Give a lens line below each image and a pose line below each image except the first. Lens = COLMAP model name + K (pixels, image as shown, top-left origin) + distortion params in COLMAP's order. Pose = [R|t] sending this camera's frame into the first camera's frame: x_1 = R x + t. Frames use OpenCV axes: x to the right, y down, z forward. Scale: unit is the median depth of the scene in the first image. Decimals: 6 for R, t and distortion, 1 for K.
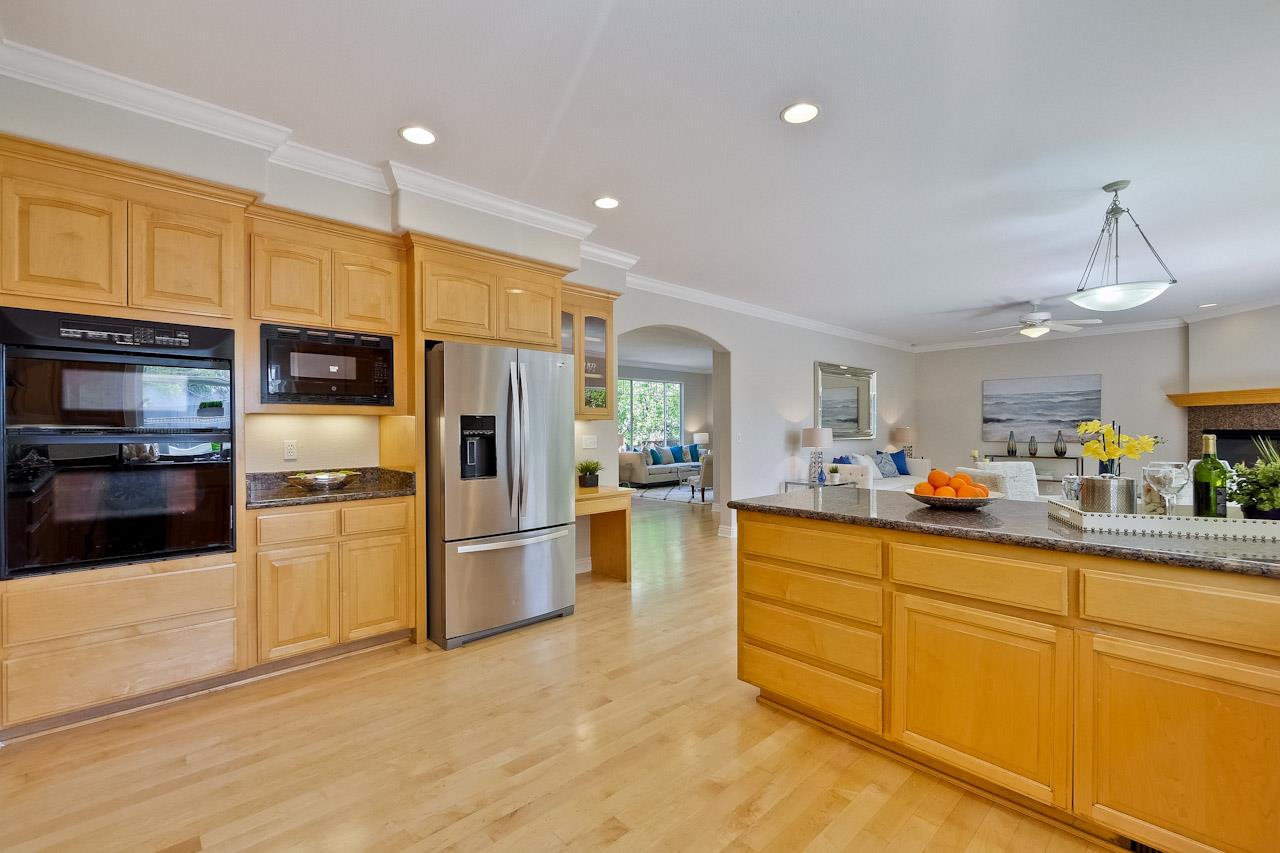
lens RADIAL K [[563.5, 0, 637.4], [0, 563.5, 429.7], [0, 0, 1]] dist [0.001099, 0.000940]
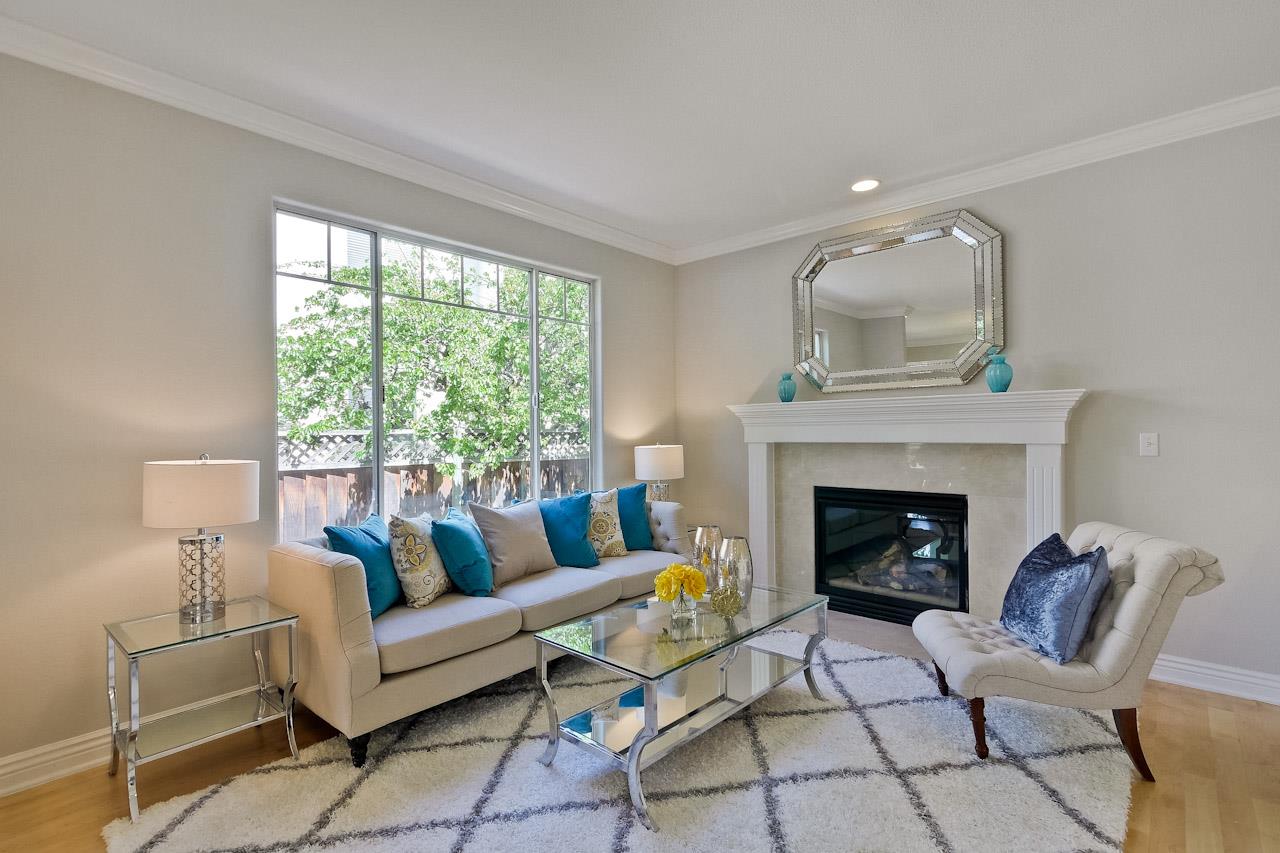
lens RADIAL K [[585.1, 0, 637.5], [0, 585.1, 429.0], [0, 0, 1]] dist [0.000510, 0.001452]
pose [[0.996761, -0.004038, 0.080322, 0.106589], [0.004475, 0.999976, -0.005266, -0.001844], [-0.080299, 0.005608, 0.996755, 0.963340]]
